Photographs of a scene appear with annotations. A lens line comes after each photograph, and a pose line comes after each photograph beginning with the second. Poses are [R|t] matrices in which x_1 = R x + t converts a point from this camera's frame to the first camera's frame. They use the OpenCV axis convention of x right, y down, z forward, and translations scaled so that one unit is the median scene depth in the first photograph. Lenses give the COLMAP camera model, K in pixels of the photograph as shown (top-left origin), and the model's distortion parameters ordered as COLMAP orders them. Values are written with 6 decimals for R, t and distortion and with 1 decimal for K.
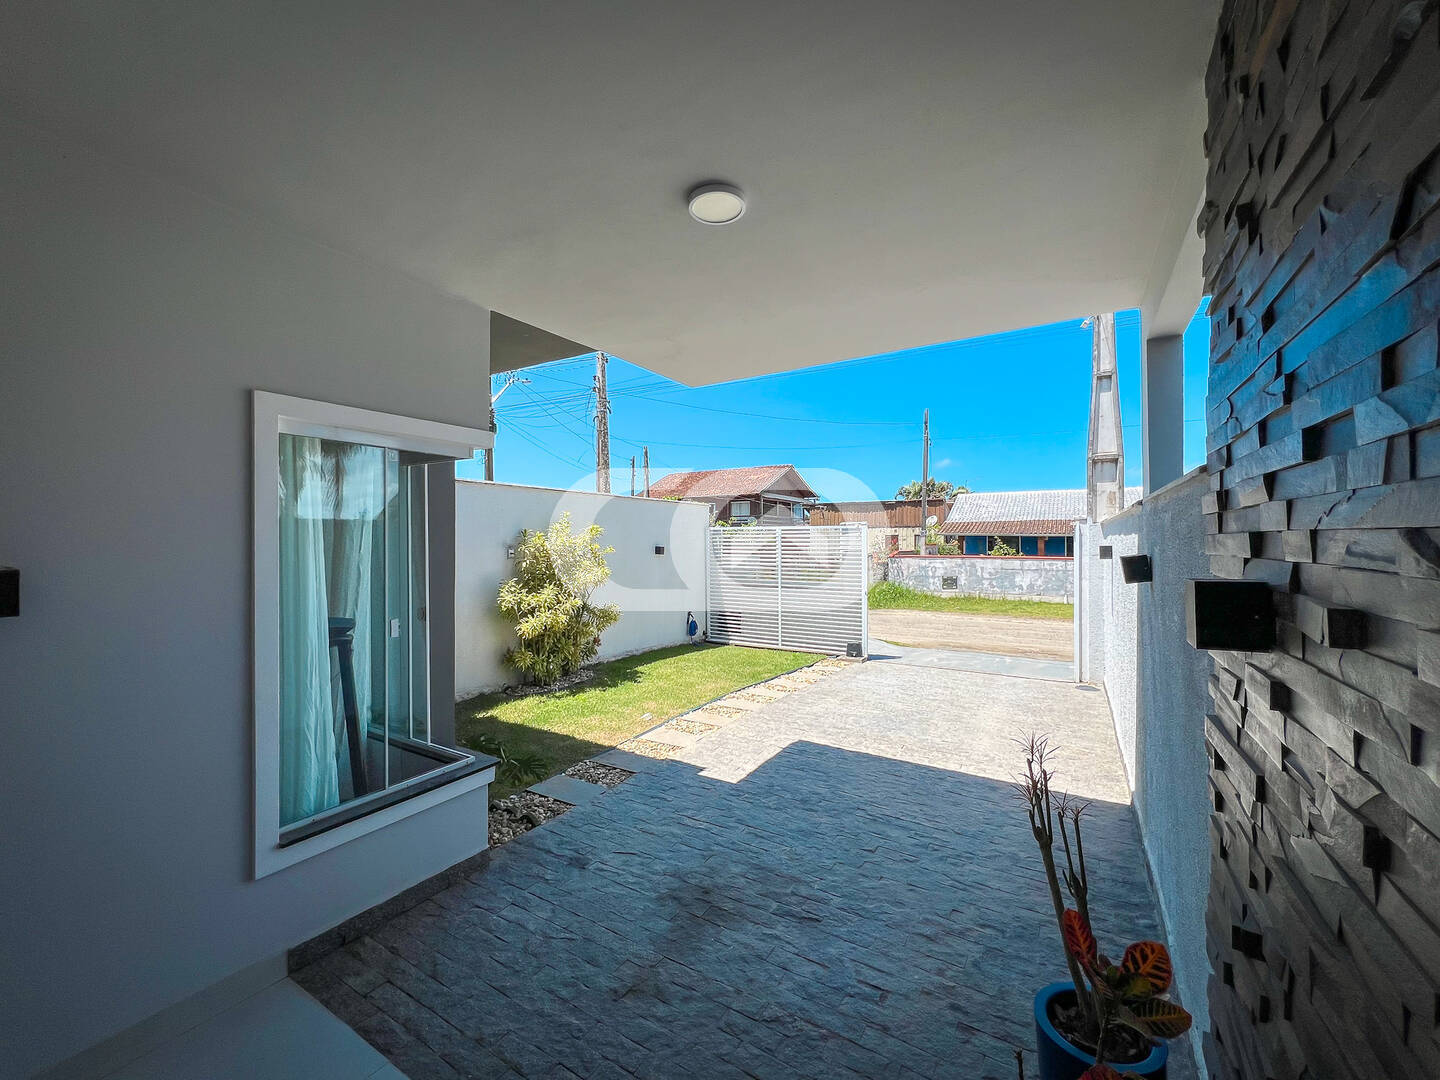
lens RADIAL K [[603.3, 0, 676.8], [0, 603.3, 530.0], [0, 0, 1]] dist [-0.000765, 0.000132]
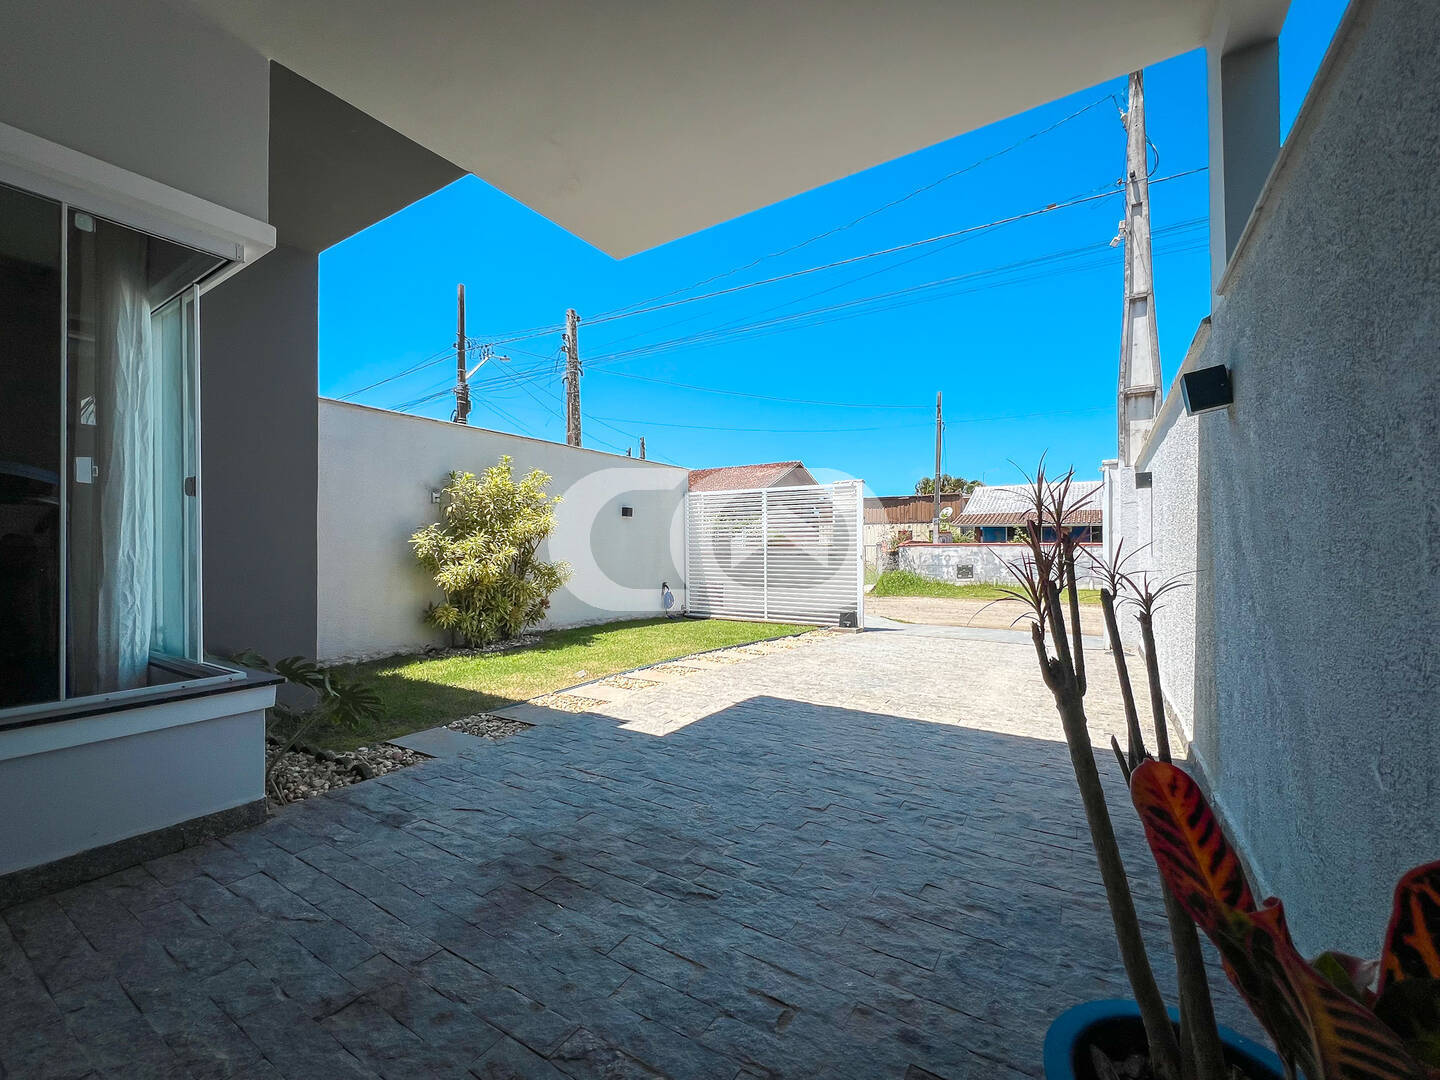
lens RADIAL K [[619.9, 0, 657.1], [0, 619.9, 542.9], [0, 0, 1]] dist [-0.000382, 0.000353]
pose [[0.999118, -0.017335, -0.038233, 0.118346], [0.018185, 0.999592, 0.022005, 0.142576], [0.037836, -0.022681, 0.999027, 0.193368]]
